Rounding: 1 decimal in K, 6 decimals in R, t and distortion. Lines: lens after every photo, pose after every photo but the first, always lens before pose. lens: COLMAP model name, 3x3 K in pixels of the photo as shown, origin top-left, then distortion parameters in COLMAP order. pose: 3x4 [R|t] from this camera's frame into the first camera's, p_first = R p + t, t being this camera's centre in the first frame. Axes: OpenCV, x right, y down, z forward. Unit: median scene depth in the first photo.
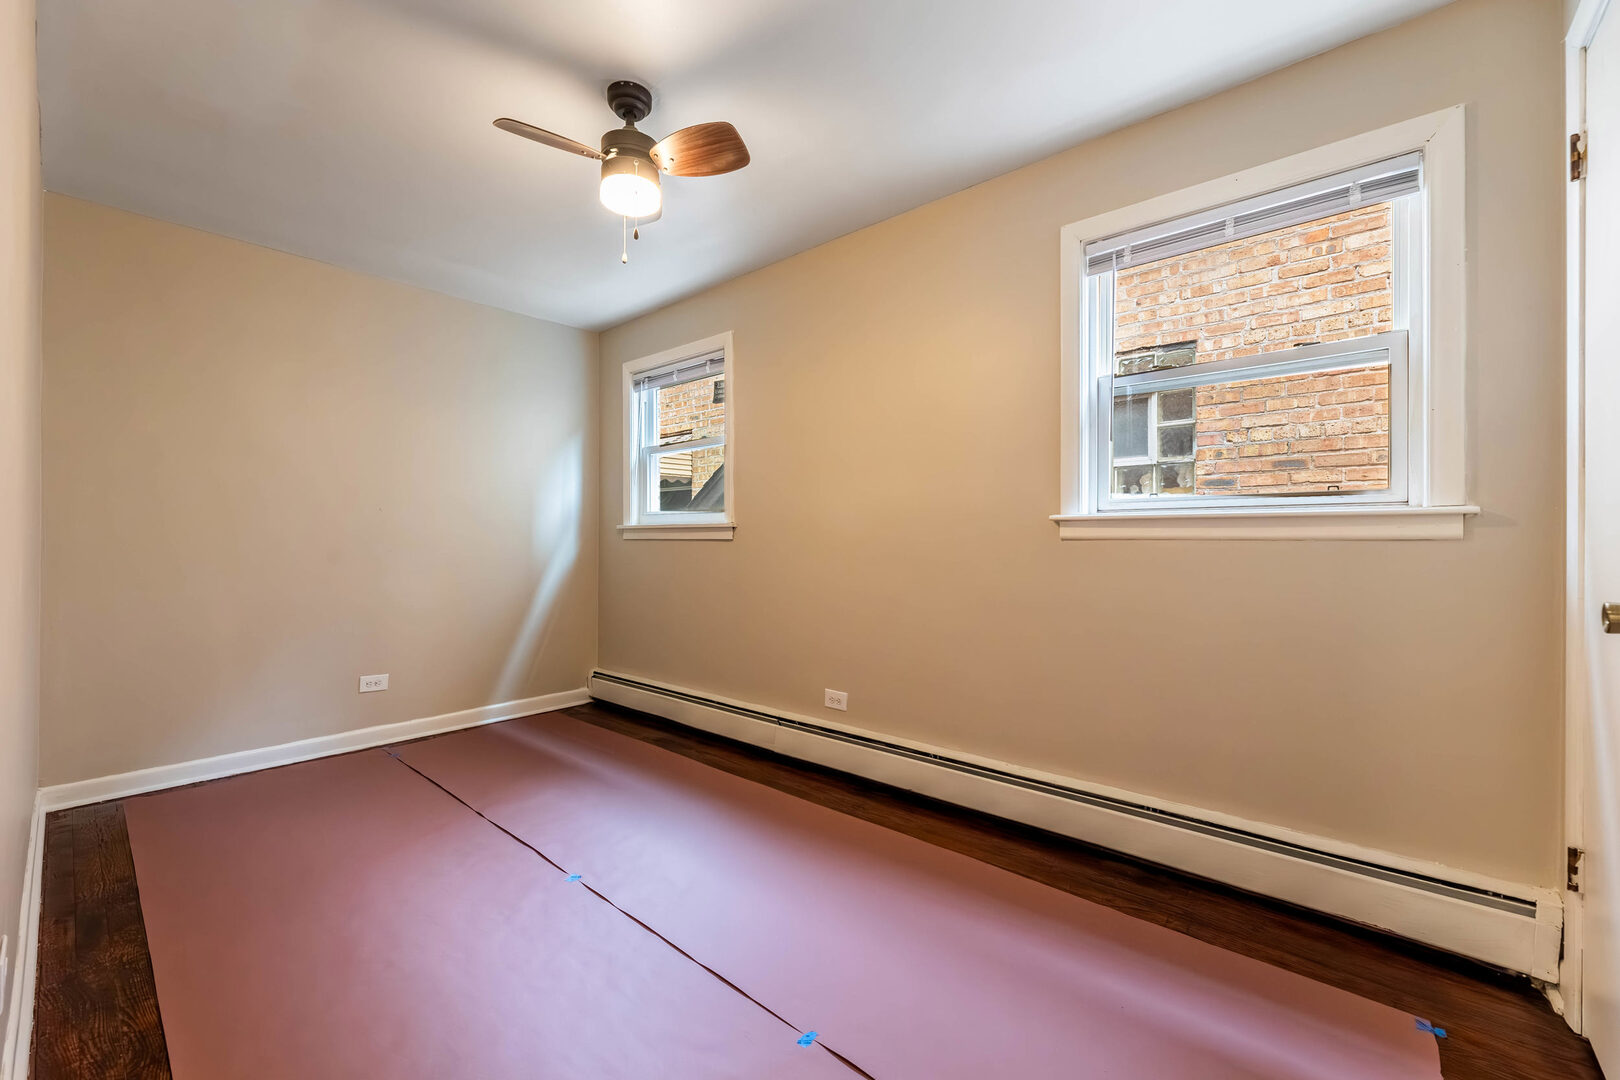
lens RADIAL K [[663.2, 0, 810.0], [0, 663.2, 540.0], [0, 0, 1]] dist [-0.000322, 0.000013]
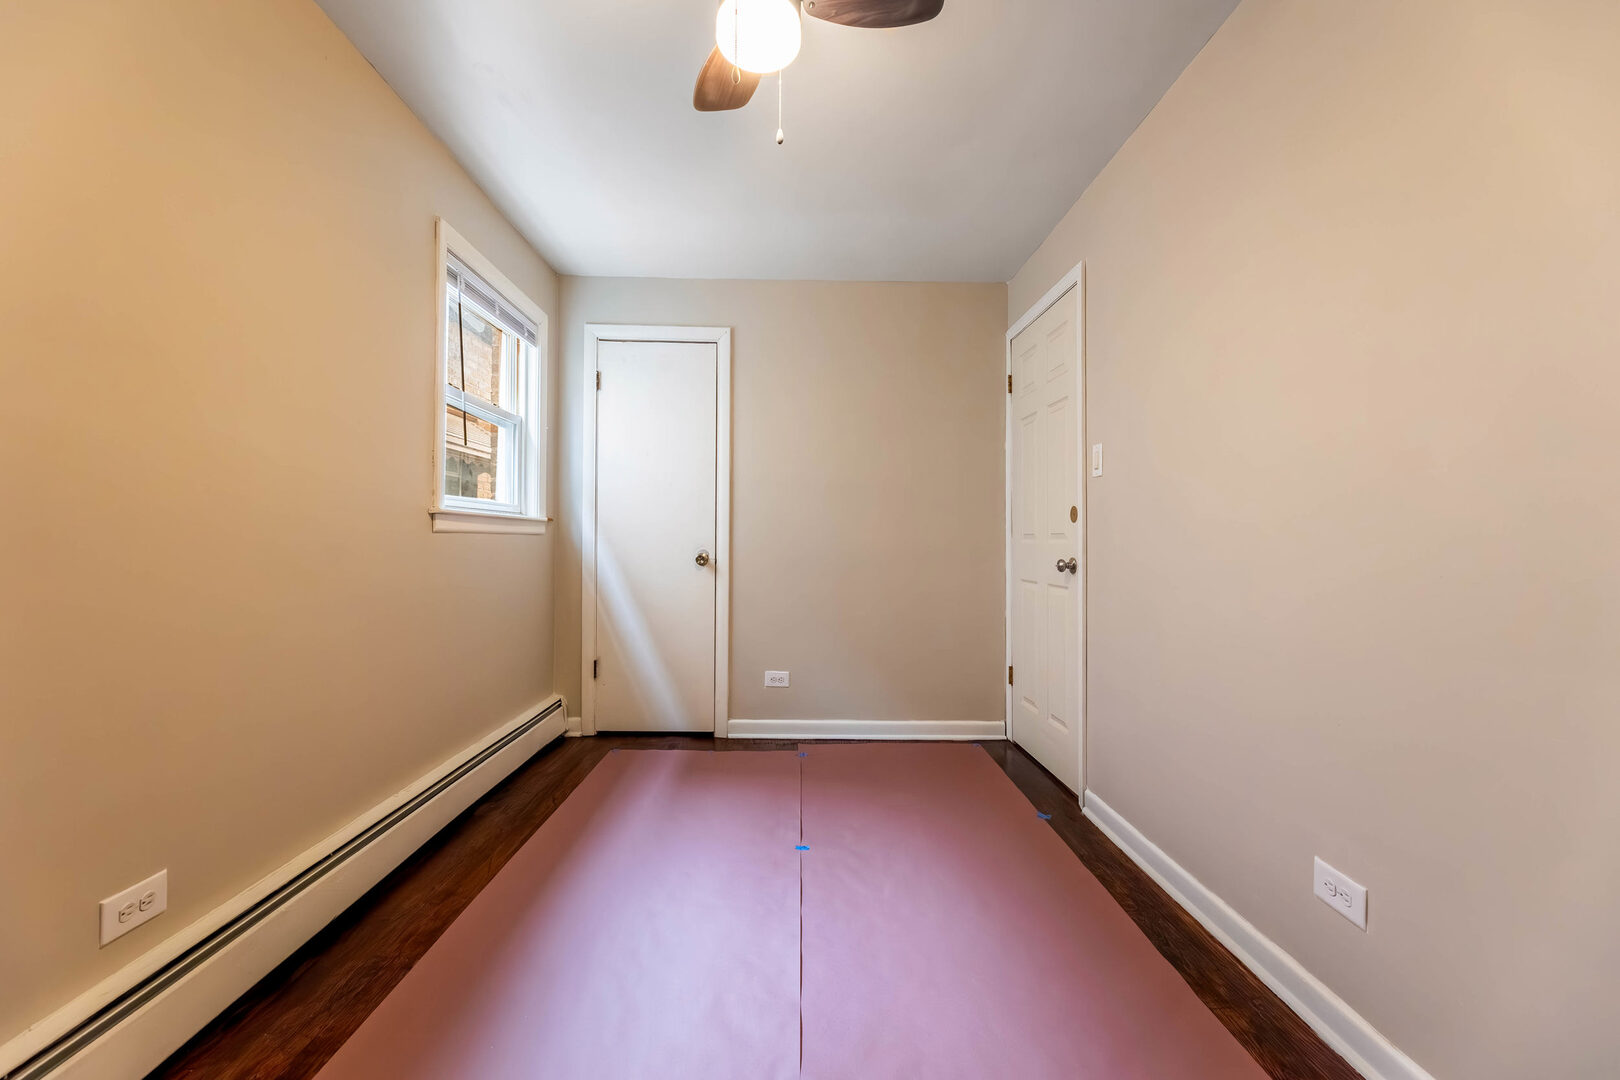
lens RADIAL K [[663.2, 0, 810.0], [0, 663.2, 540.0], [0, 0, 1]] dist [-0.000322, 0.000013]
pose [[-0.679006, -0.004689, 0.734118, -0.726555], [-0.006680, 0.999978, 0.000209, 0.007136], [-0.734102, -0.004762, -0.679022, 1.262590]]
